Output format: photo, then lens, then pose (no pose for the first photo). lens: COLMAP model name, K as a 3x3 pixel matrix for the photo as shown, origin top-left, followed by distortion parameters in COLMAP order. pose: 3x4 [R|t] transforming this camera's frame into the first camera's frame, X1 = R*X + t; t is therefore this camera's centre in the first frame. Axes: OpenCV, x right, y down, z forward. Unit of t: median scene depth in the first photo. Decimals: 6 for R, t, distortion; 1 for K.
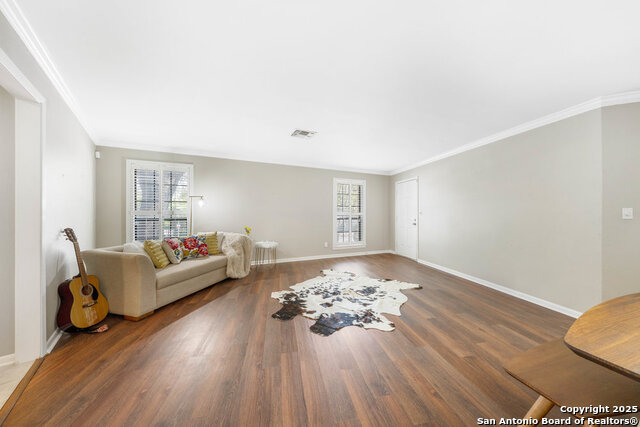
lens RADIAL K [[218.9, 0, 321.0], [0, 218.9, 211.8], [0, 0, 1]] dist [-0.000836, -0.000160]
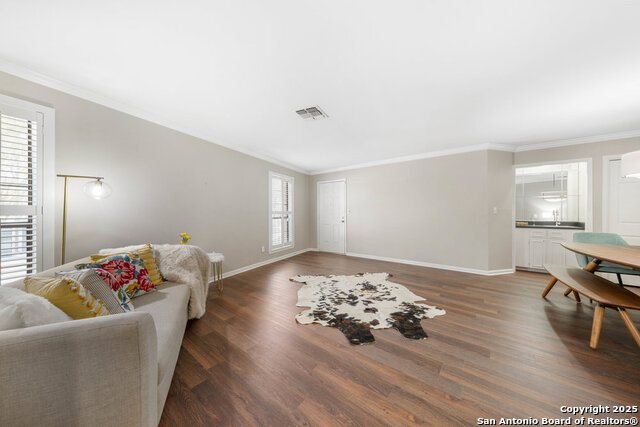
lens RADIAL K [[218.9, 0, 321.4], [0, 218.9, 211.3], [0, 0, 1]] dist [-0.000836, -0.000160]
pose [[0.766875, -0.000194, 0.641796, -0.622536], [0.002428, 0.999994, -0.002599, 0.012695], [-0.641792, 0.003552, 0.766871, 0.375081]]
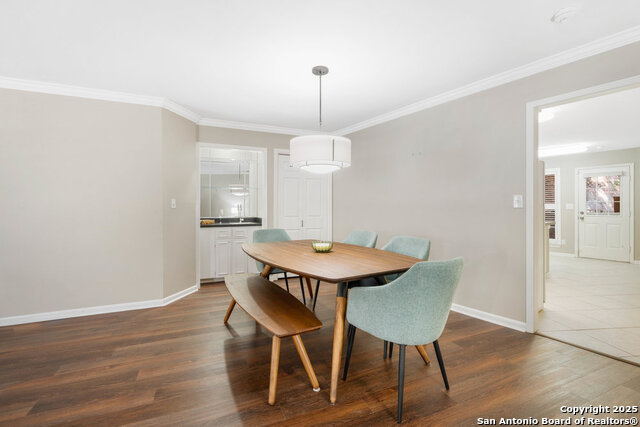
lens RADIAL K [[285.4, 0, 317.7], [0, 285.4, 209.7], [0, 0, 1]] dist [0.017494, 0.000048]
pose [[-0.201665, -0.011738, 0.979384, -0.223110], [0.000810, 0.999926, 0.012151, 0.014966], [-0.979454, 0.003243, -0.201640, 0.381279]]
